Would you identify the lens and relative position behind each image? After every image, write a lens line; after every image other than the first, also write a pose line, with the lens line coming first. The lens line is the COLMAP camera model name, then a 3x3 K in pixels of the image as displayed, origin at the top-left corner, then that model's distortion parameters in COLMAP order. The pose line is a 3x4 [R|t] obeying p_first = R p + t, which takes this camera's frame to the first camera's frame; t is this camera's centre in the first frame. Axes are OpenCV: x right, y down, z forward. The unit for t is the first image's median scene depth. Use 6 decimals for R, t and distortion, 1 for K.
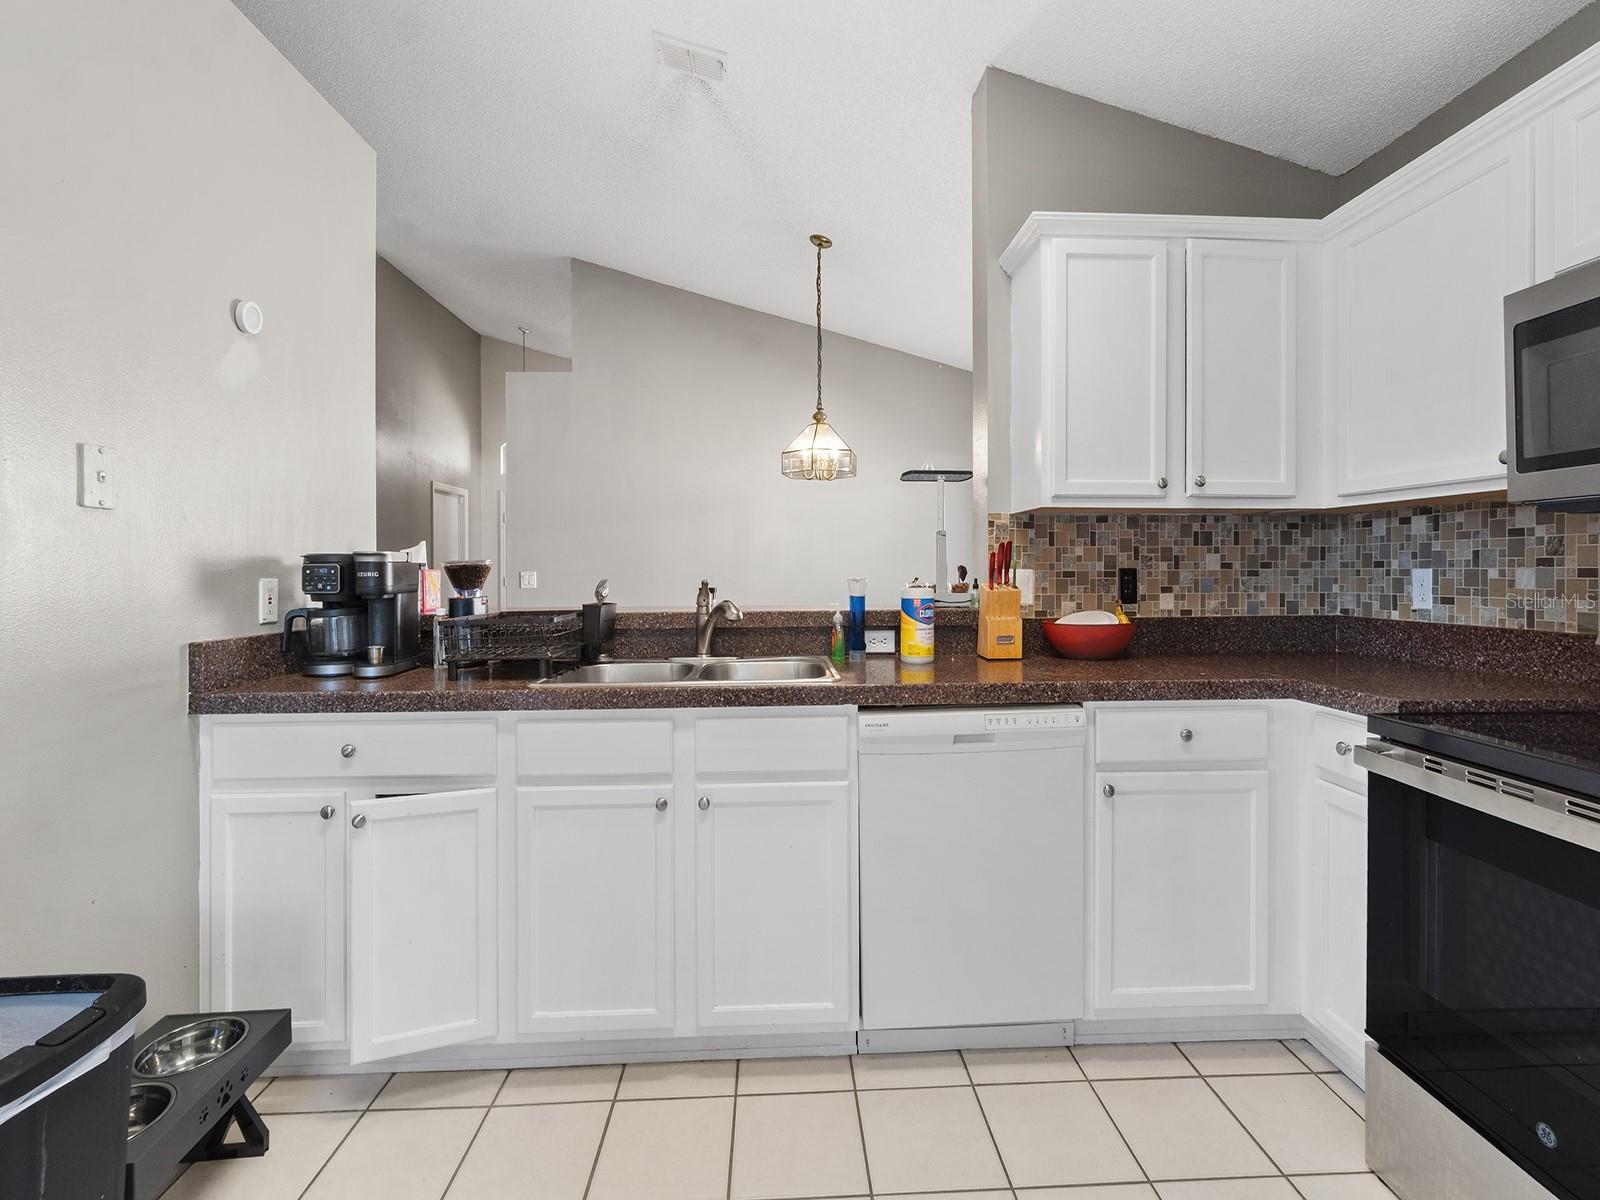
lens RADIAL K [[712.2, 0, 809.3], [0, 712.2, 571.8], [0, 0, 1]] dist [-0.004421, -0.000036]
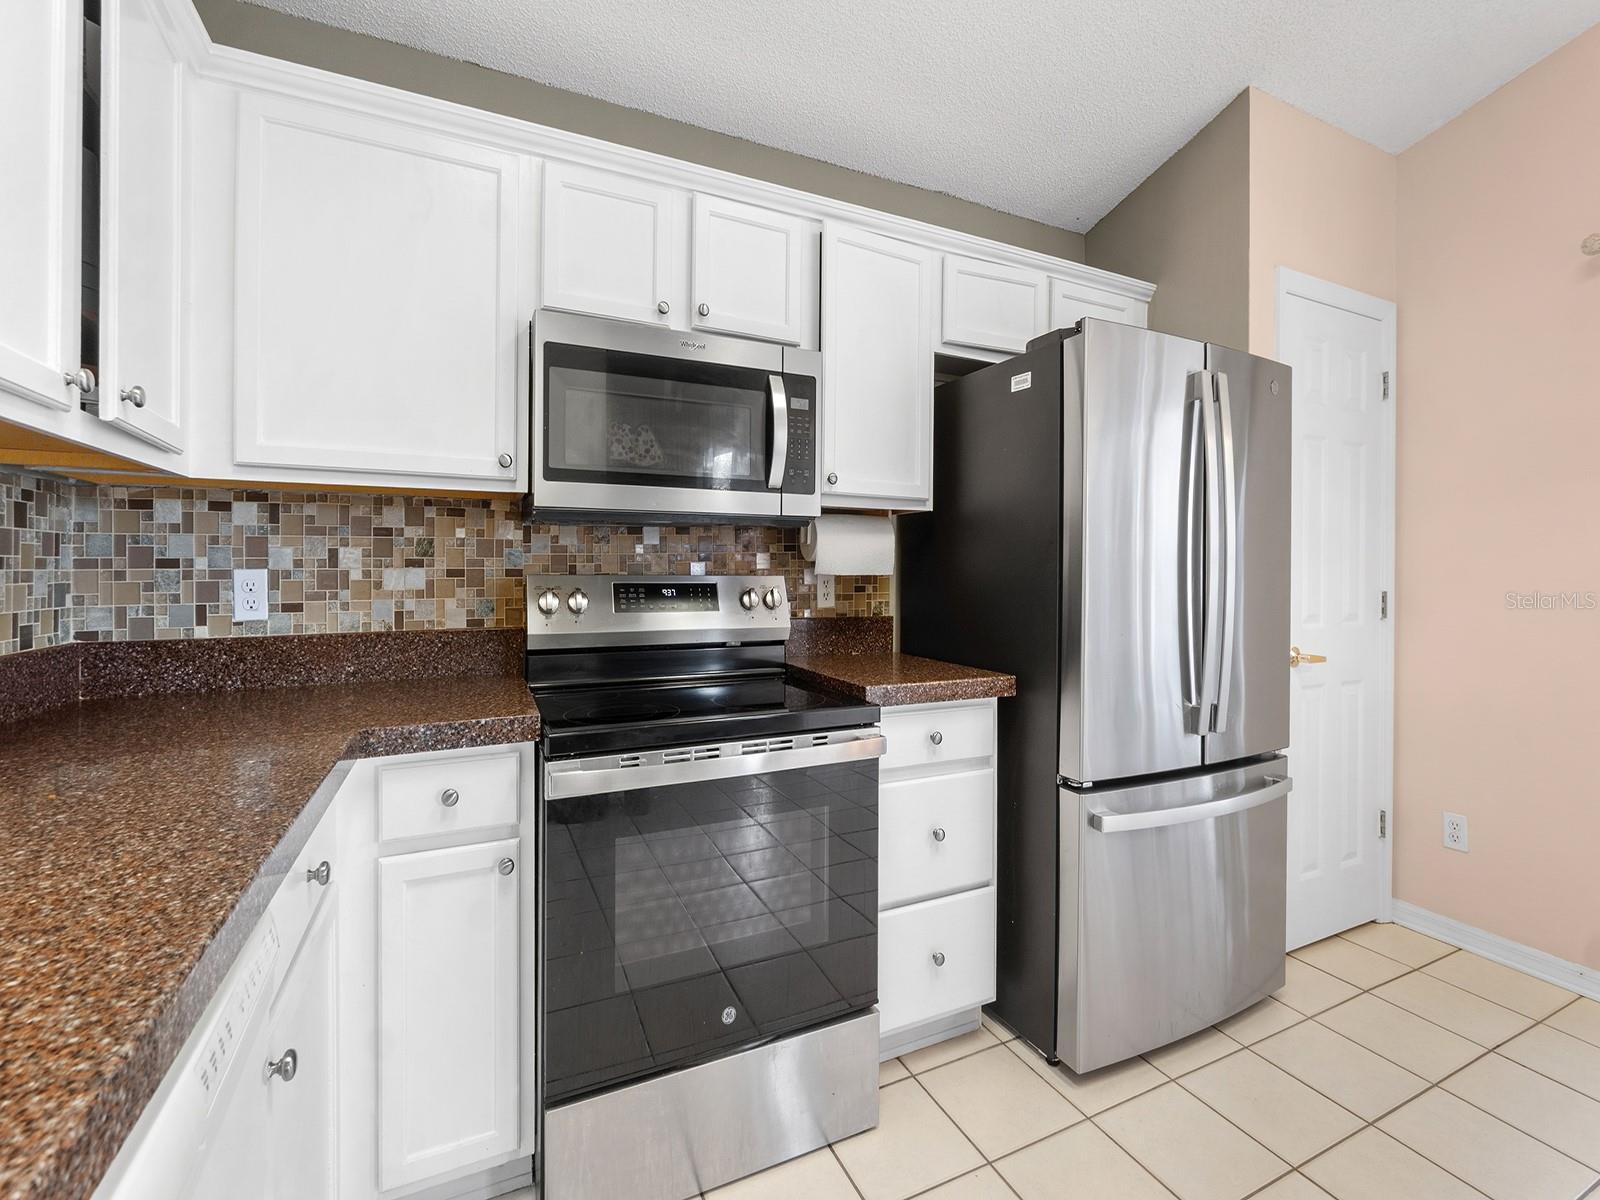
lens RADIAL K [[701.7, 0, 802.0], [0, 701.7, 566.9], [0, 0, 1]] dist [-0.002447, 0.000015]
pose [[-0.382905, 0.004069, 0.923779, -0.087842], [0.004399, 0.999987, -0.002581, -0.002413], [-0.923777, 0.003076, -0.382918, 0.698565]]
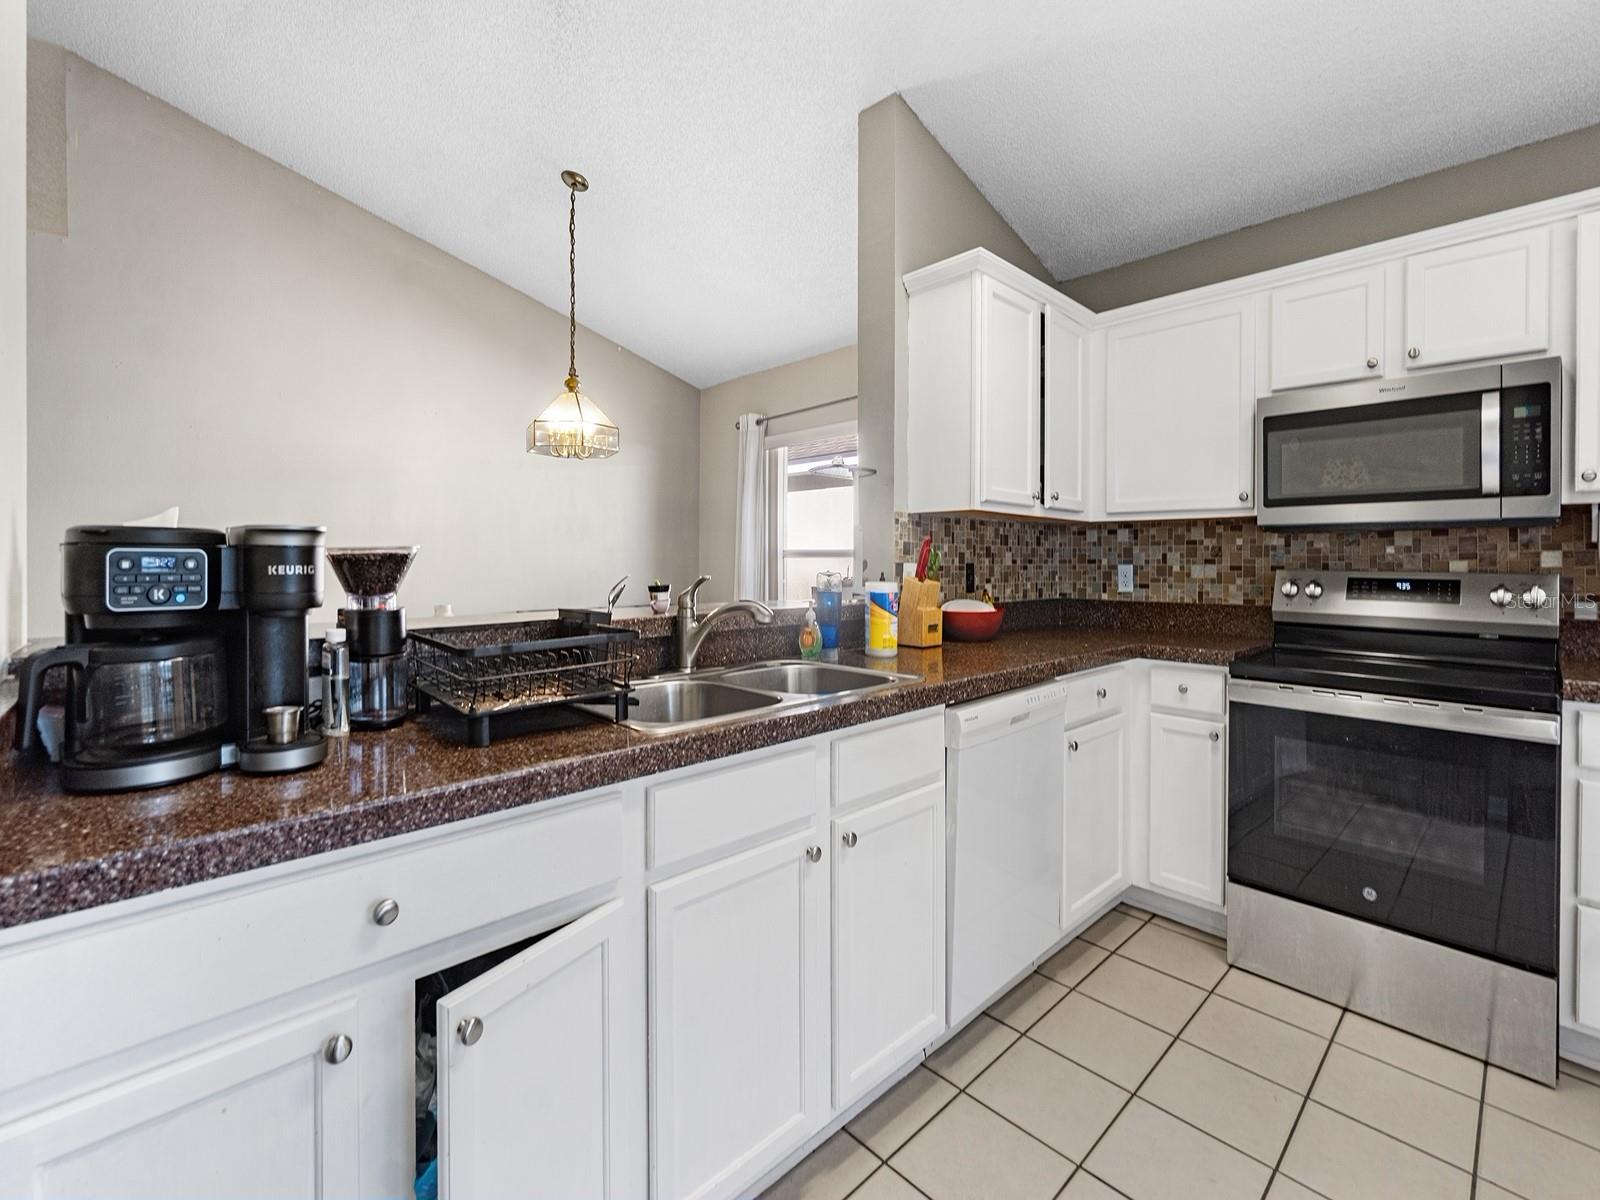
lens RADIAL K [[700.9, 0, 808.5], [0, 700.9, 560.3], [0, 0, 1]] dist [-0.002201, 0.000393]
pose [[0.753495, 0.007368, 0.657412, -0.575442], [-0.003977, 0.999970, -0.006650, -0.001362], [-0.657441, 0.002396, 0.753502, 0.314795]]
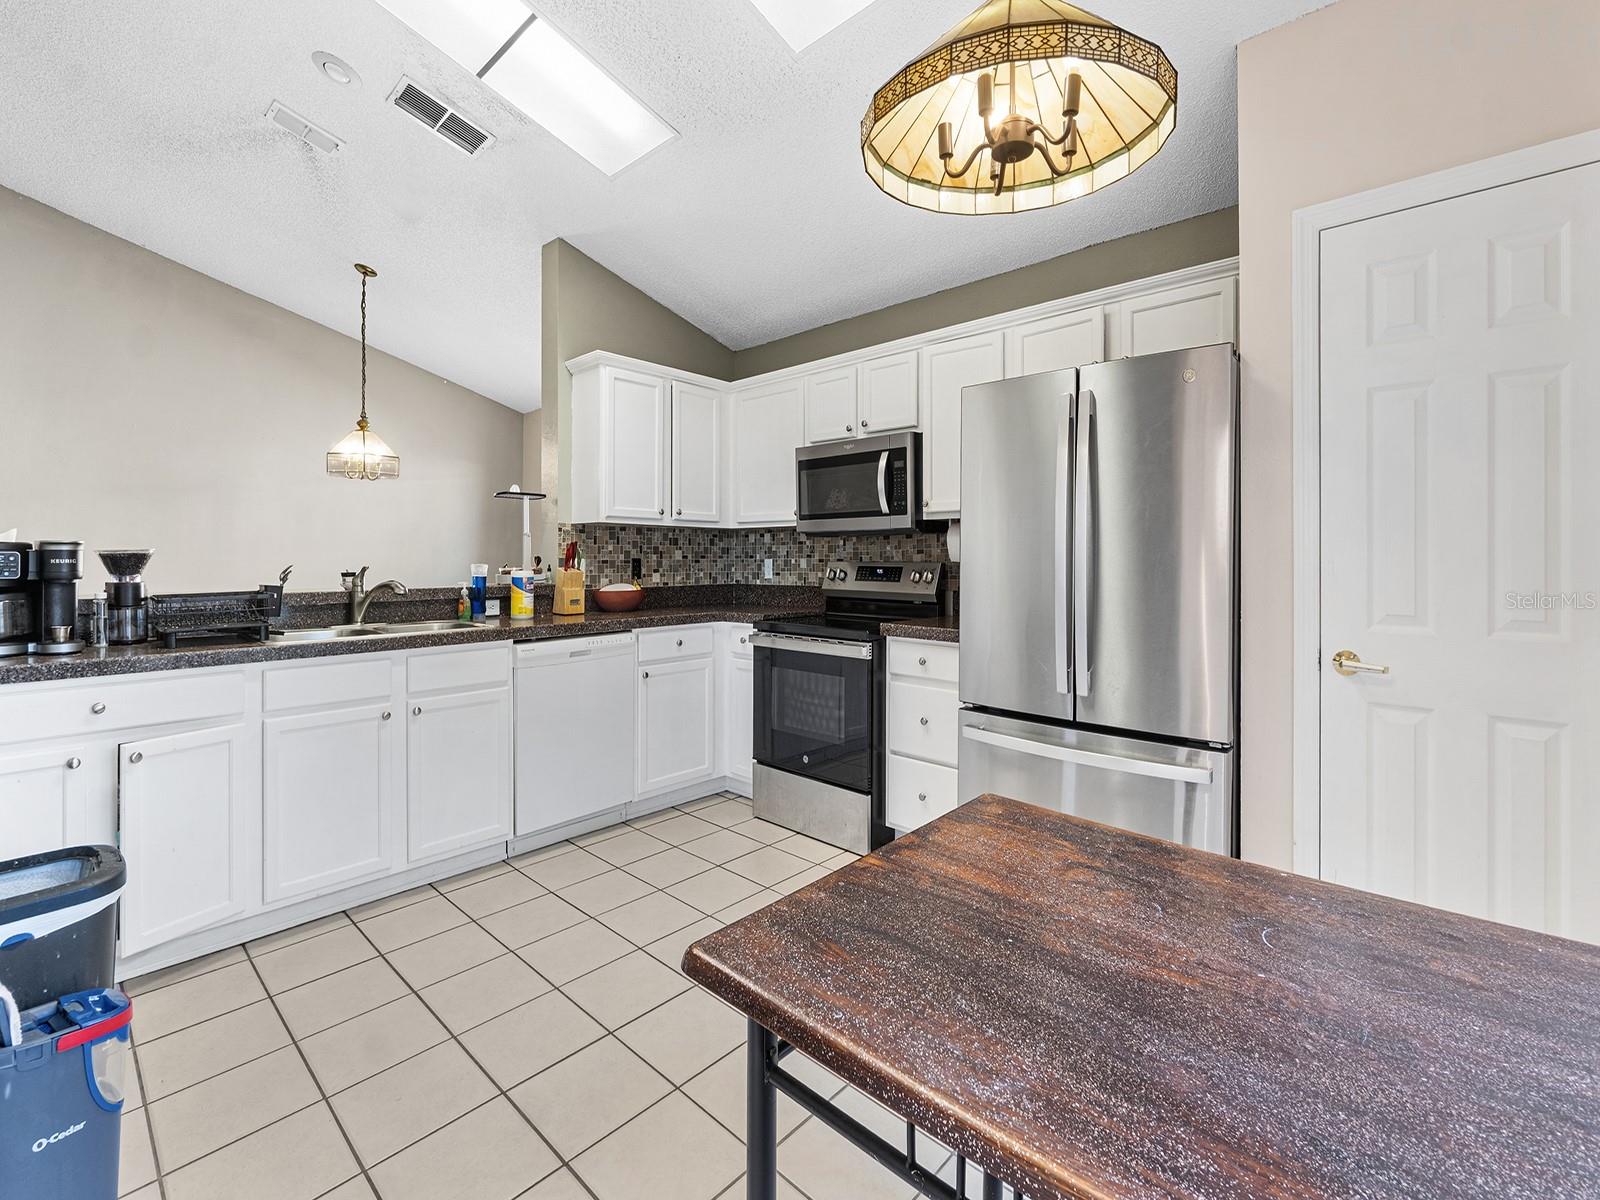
lens RADIAL K [[713.9, 0, 808.6], [0, 713.9, 551.1], [0, 0, 1]] dist [-0.002663, -0.000274]
pose [[0.710596, 0.010402, 0.703523, -0.492336], [0.001701, 0.999862, -0.016502, 0.006879], [-0.703598, 0.012923, 0.710481, -0.533471]]
